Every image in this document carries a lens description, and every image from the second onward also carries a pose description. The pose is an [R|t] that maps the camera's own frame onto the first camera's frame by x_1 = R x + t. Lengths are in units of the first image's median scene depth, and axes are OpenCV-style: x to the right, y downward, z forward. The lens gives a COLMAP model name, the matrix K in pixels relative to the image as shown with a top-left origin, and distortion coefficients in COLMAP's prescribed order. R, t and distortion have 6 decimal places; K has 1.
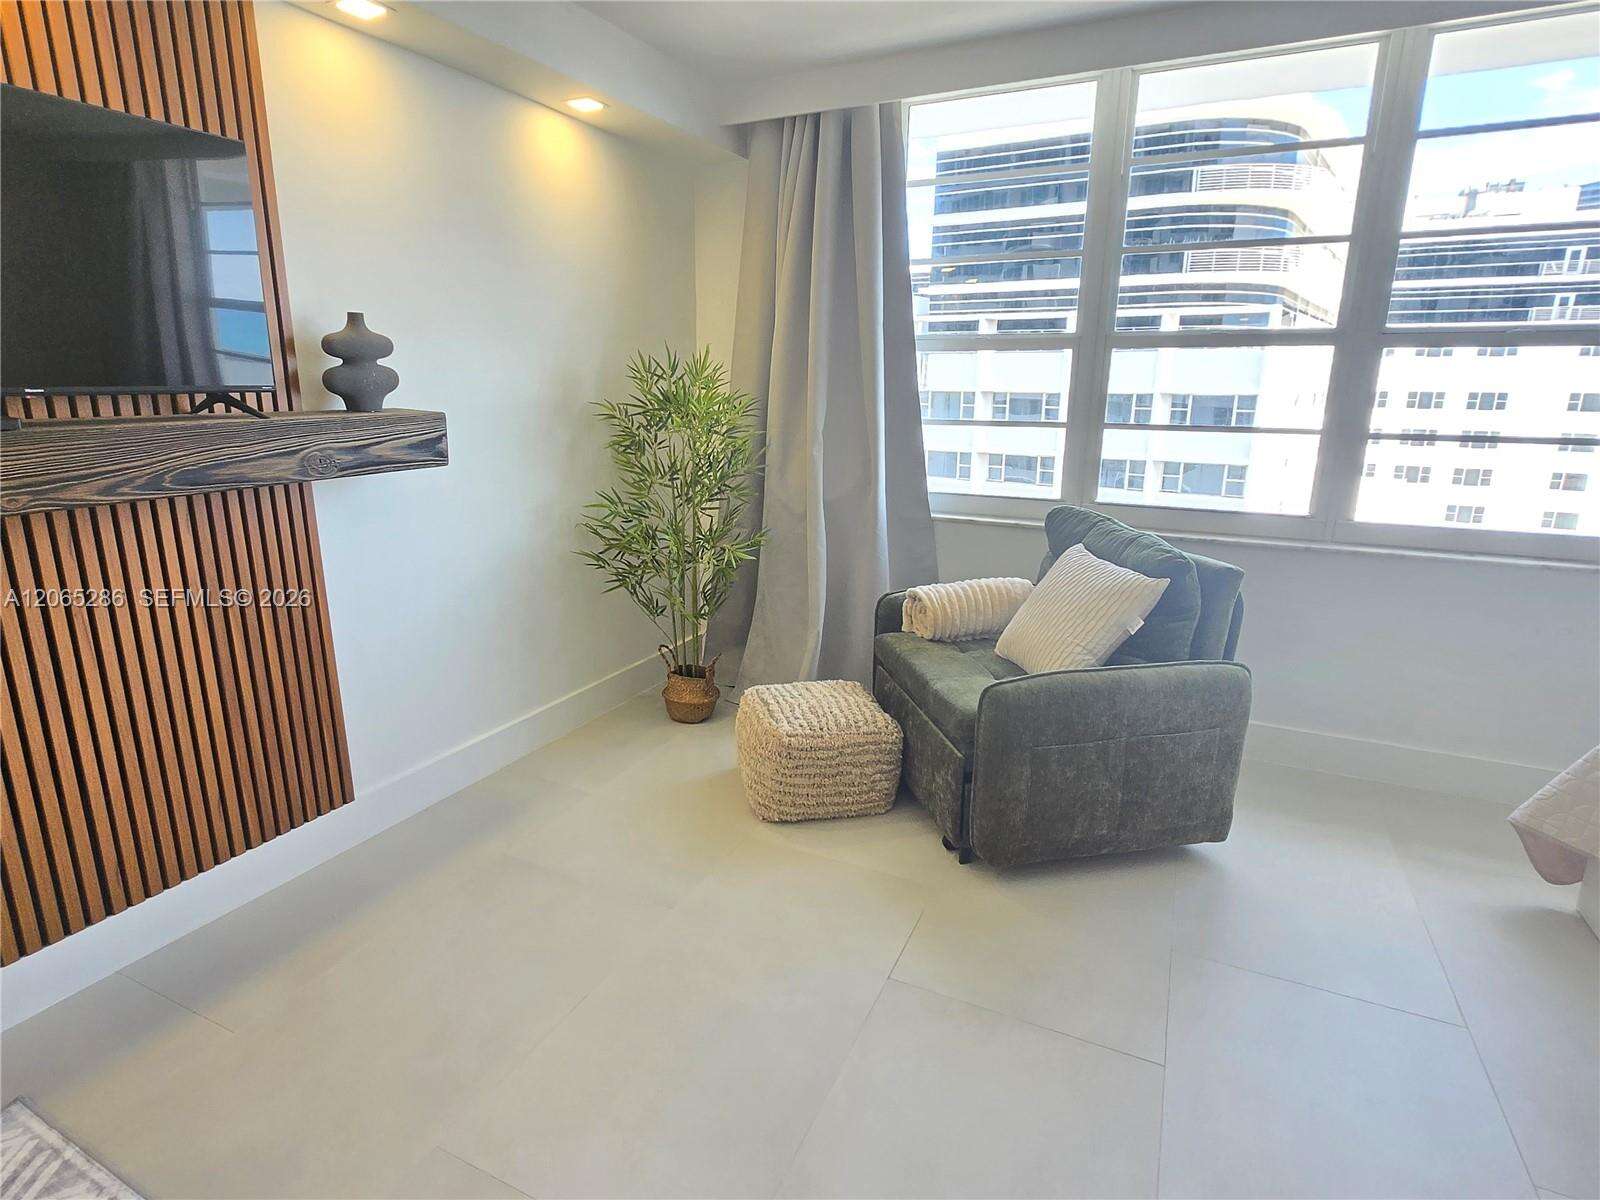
lens RADIAL K [[826.4, 0, 788.5], [0, 826.4, 592.3], [0, 0, 1]] dist [0.002749, 0.000497]
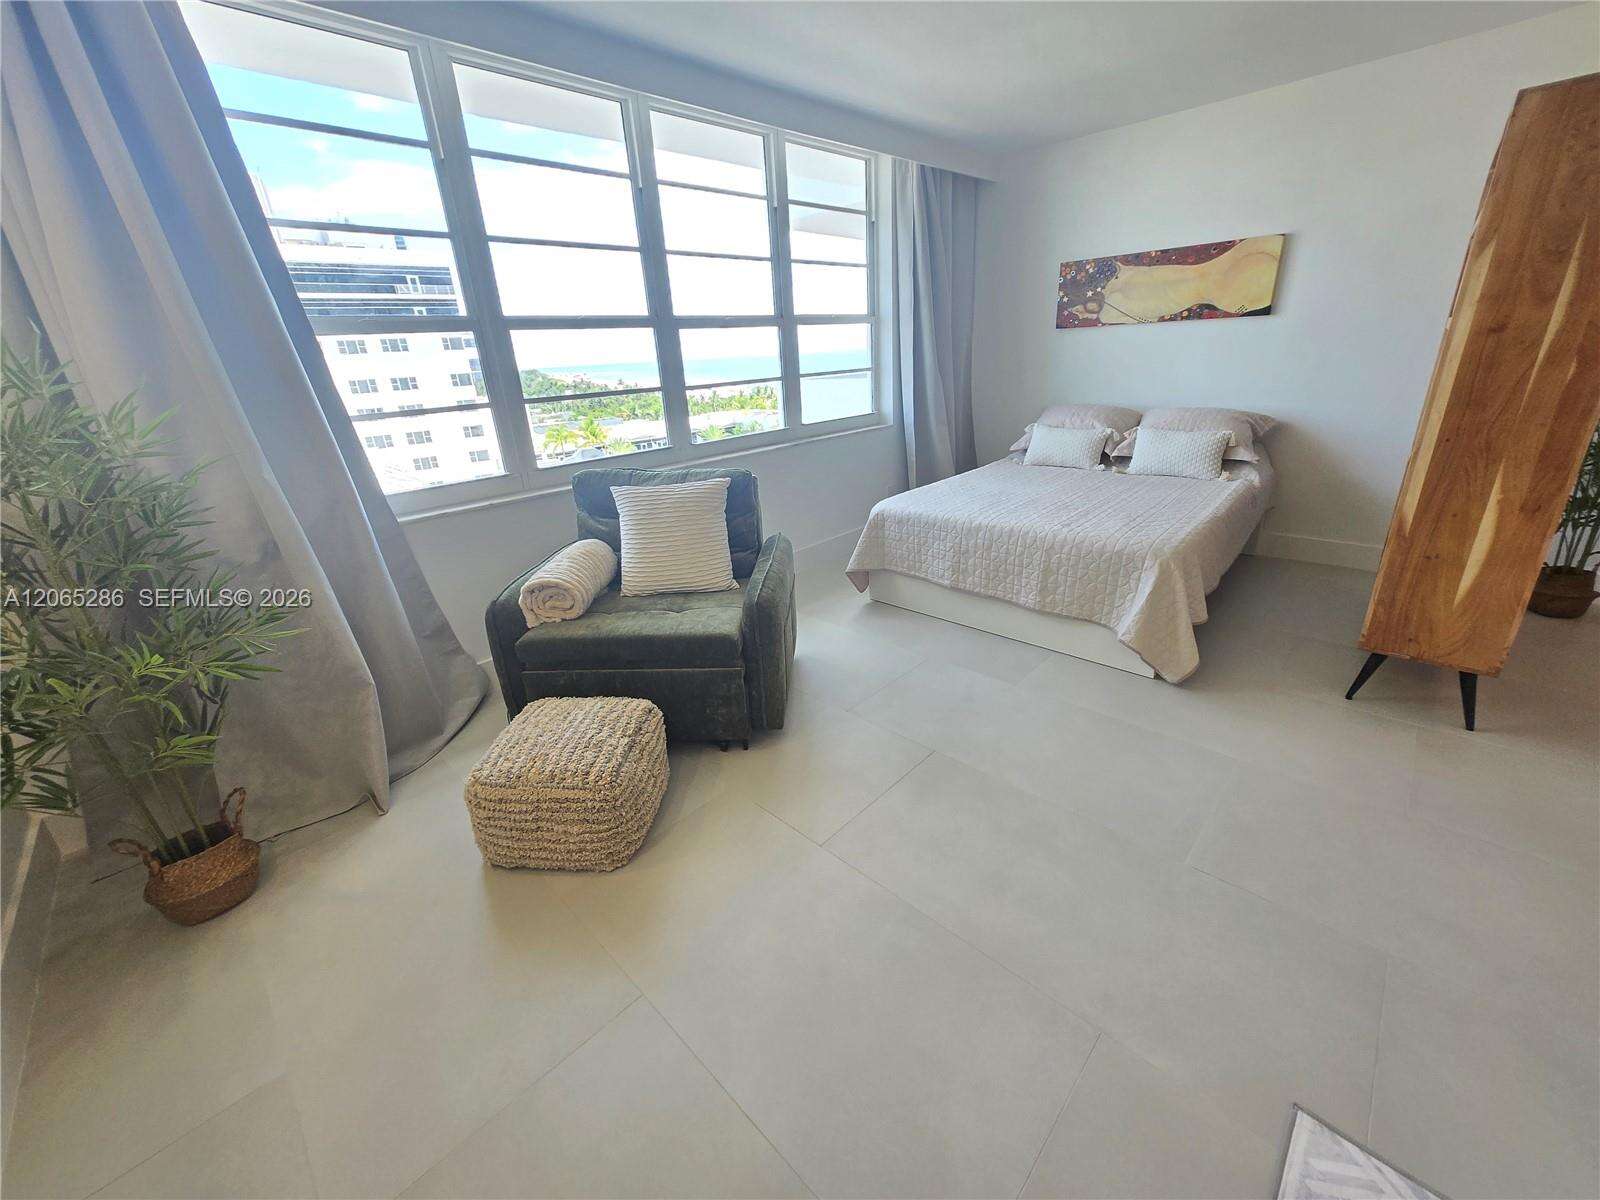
lens RADIAL K [[625.5, 0, 801.4], [0, 625.5, 585.7], [0, 0, 1]] dist [0.003033, -0.001036]
pose [[0.314831, -0.356613, 0.879607, -0.350371], [0.288525, 0.918836, 0.269248, -0.090774], [-0.904232, 0.169021, 0.392170, 0.363912]]
